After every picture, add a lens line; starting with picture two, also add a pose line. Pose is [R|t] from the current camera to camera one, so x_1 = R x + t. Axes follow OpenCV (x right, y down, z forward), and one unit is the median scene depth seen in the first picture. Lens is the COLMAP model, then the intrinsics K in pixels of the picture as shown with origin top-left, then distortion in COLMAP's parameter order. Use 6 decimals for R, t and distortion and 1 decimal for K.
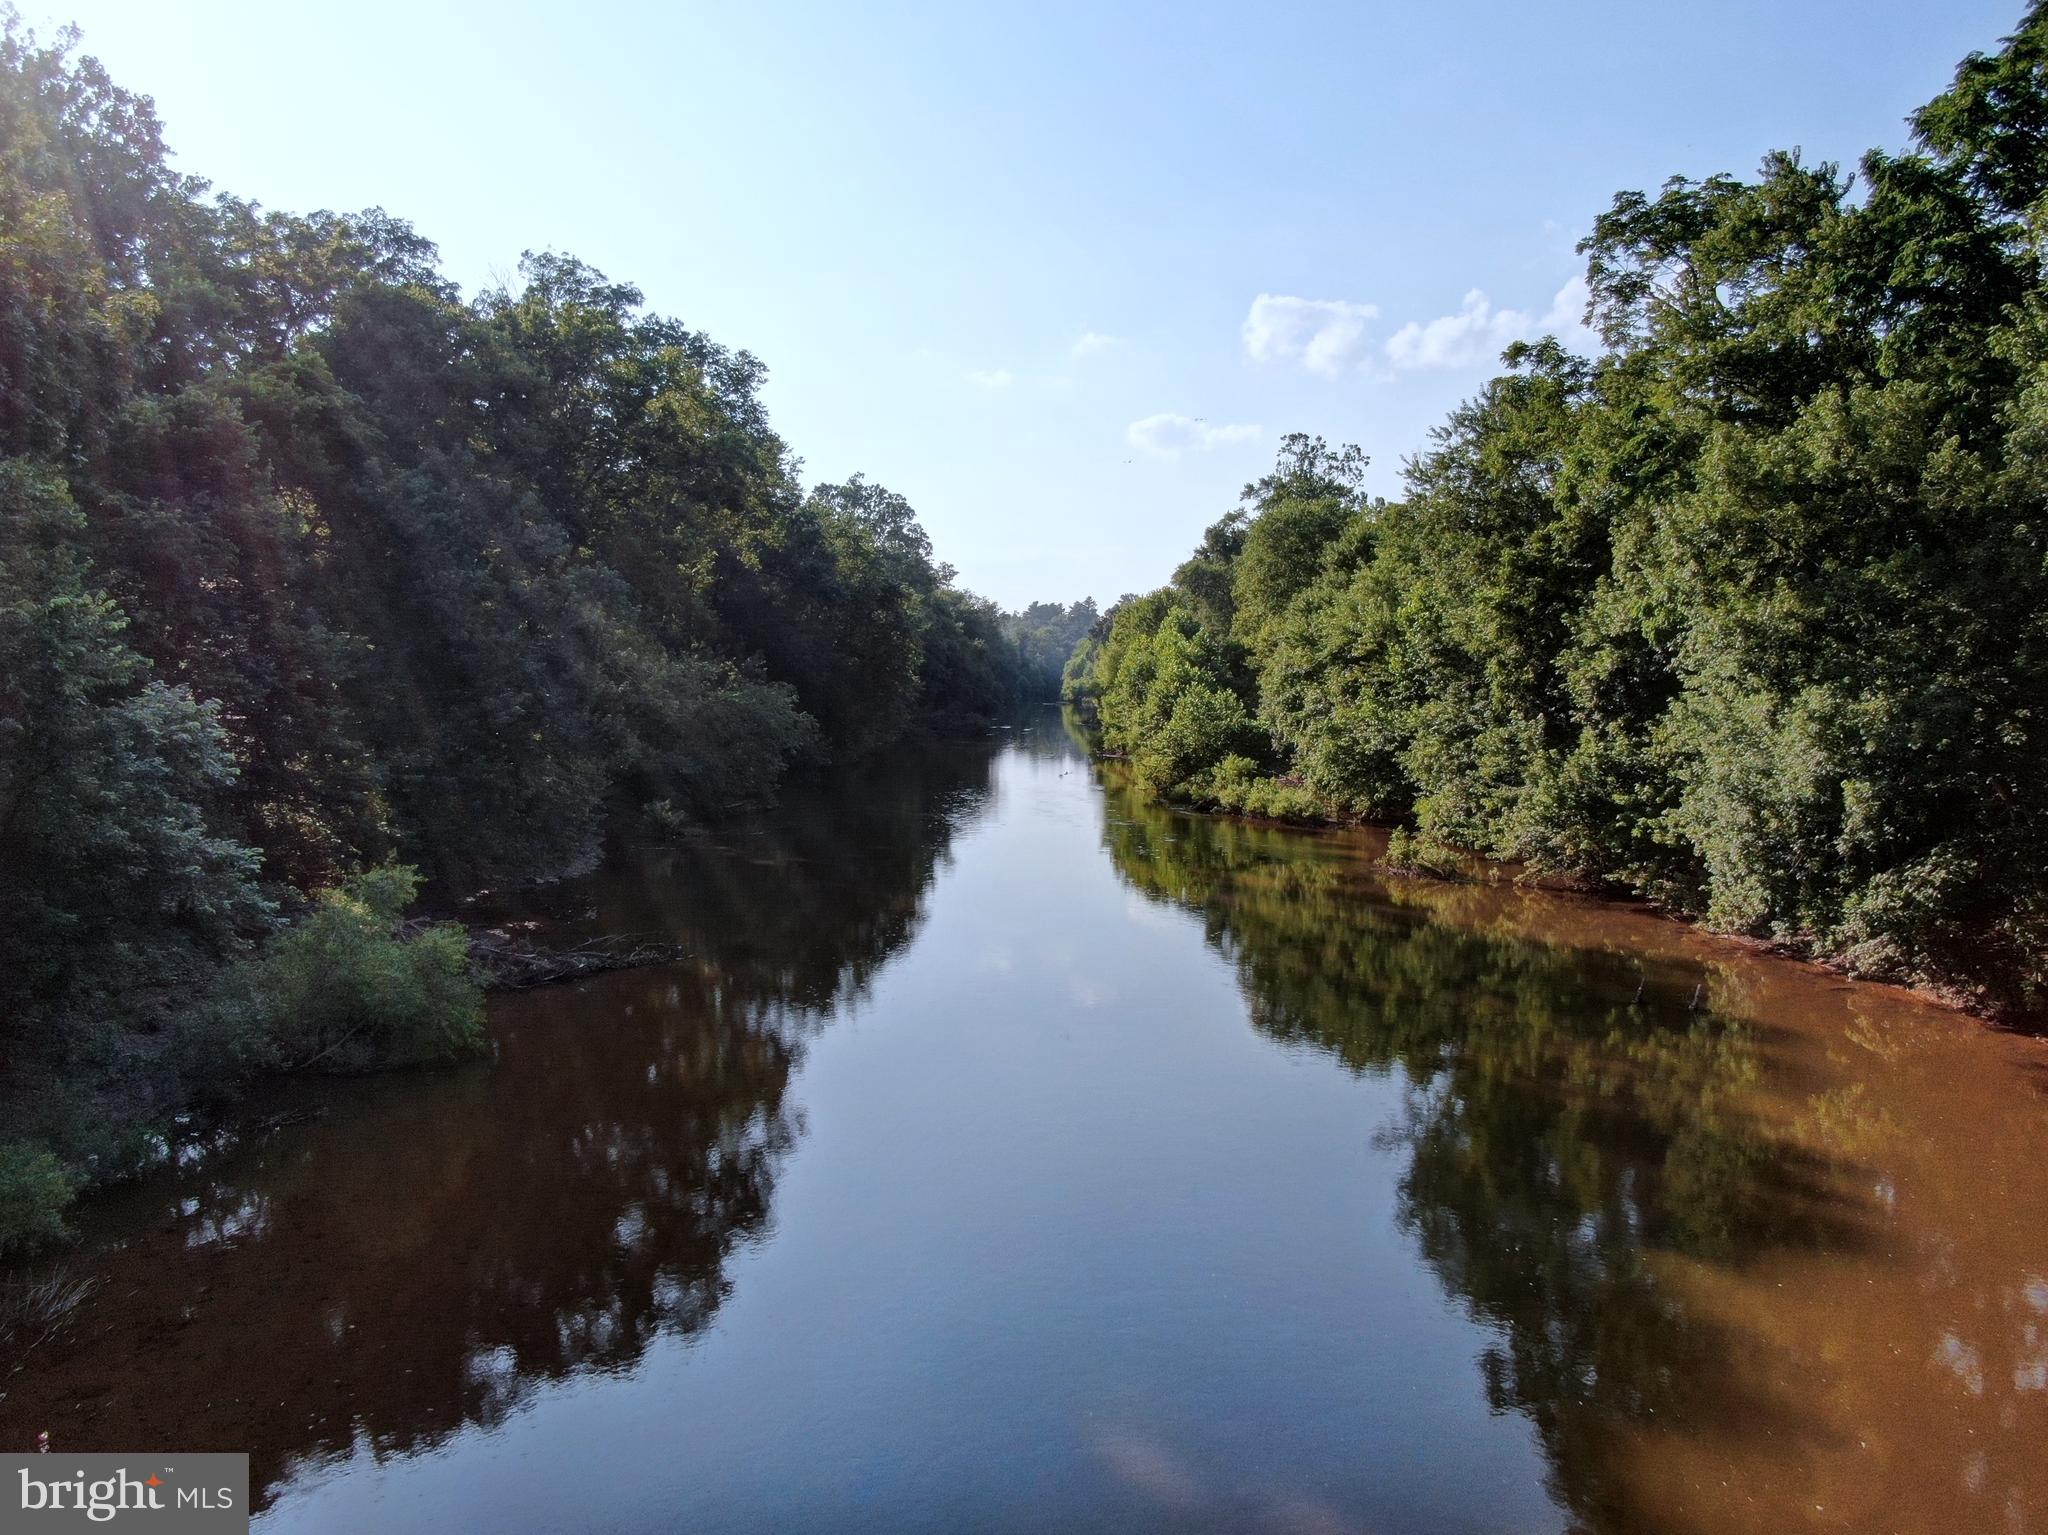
lens RADIAL K [[1480.4, 0, 1026.6], [0, 1480.4, 768.5], [0, 0, 1]] dist [0.000742, -0.001217]
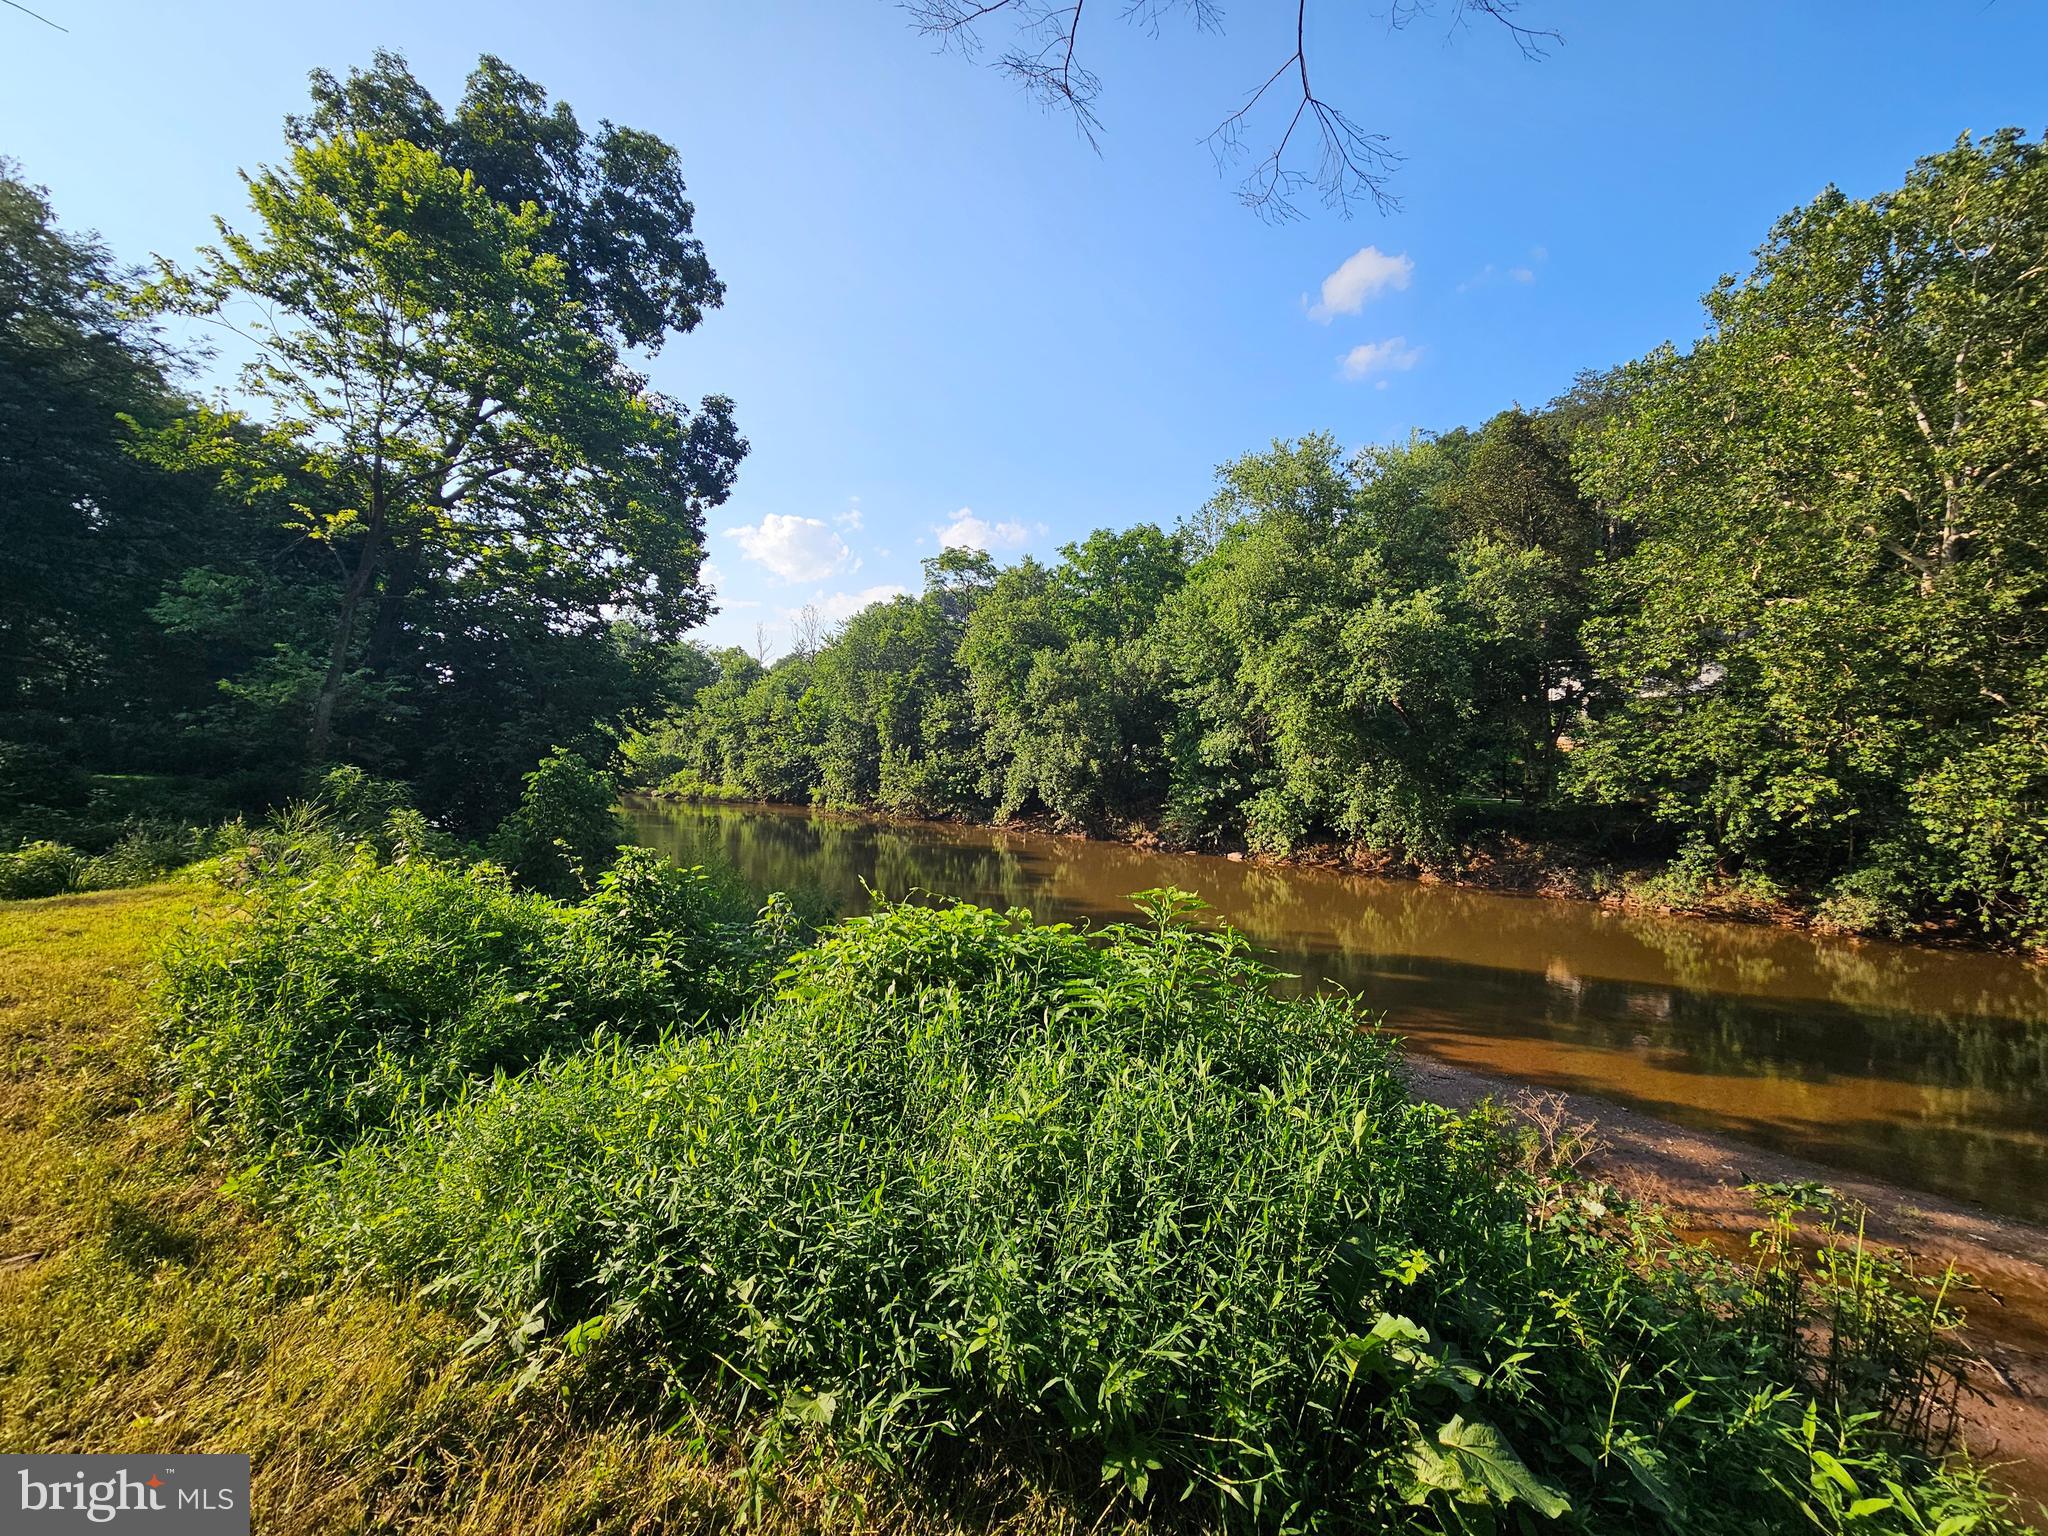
lens RADIAL K [[857.0, 0, 1028.0], [0, 857.0, 751.8], [0, 0, 1]] dist [0.001660, -0.000040]
pose [[0.731346, 0.044946, 0.680524, -0.492447], [-0.001001, 0.997896, -0.064831, 0.066603], [-0.682005, 0.046733, 0.729852, -0.176772]]
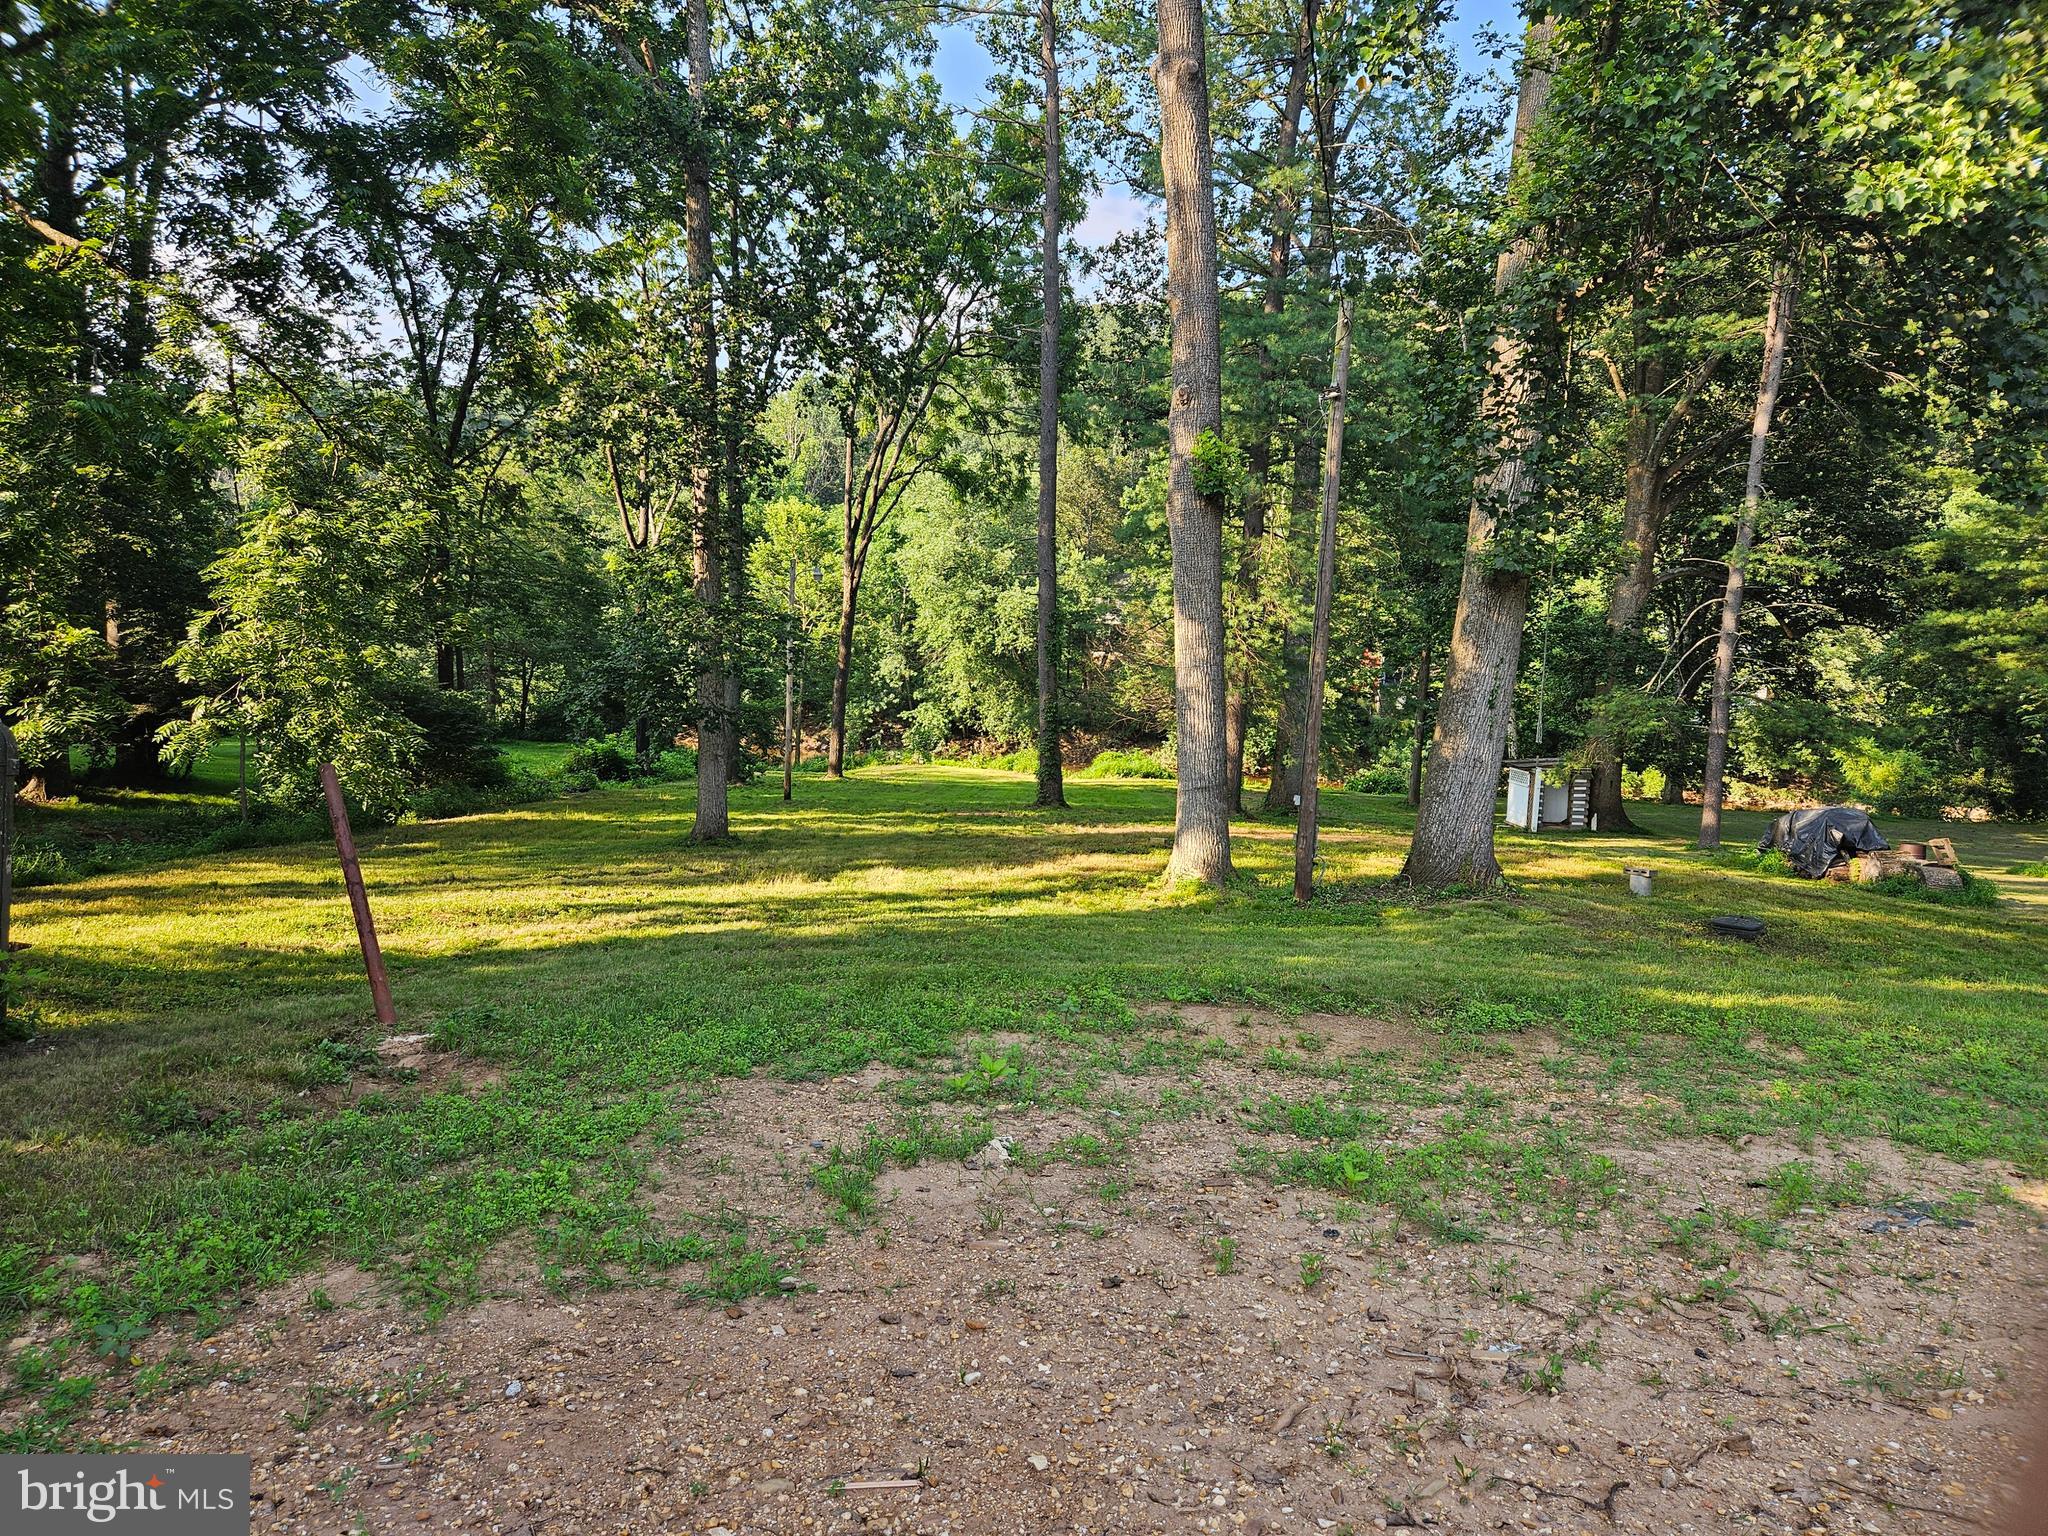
lens RADIAL K [[1374.8, 0, 1032.9], [0, 1374.8, 758.9], [0, 0, 1]] dist [0.008473, 0.000752]
pose [[0.258677, -0.069554, 0.963456, -1.640925], [0.023133, 0.997564, 0.065805, -0.003816], [-0.965687, 0.005266, 0.259656, -0.360824]]
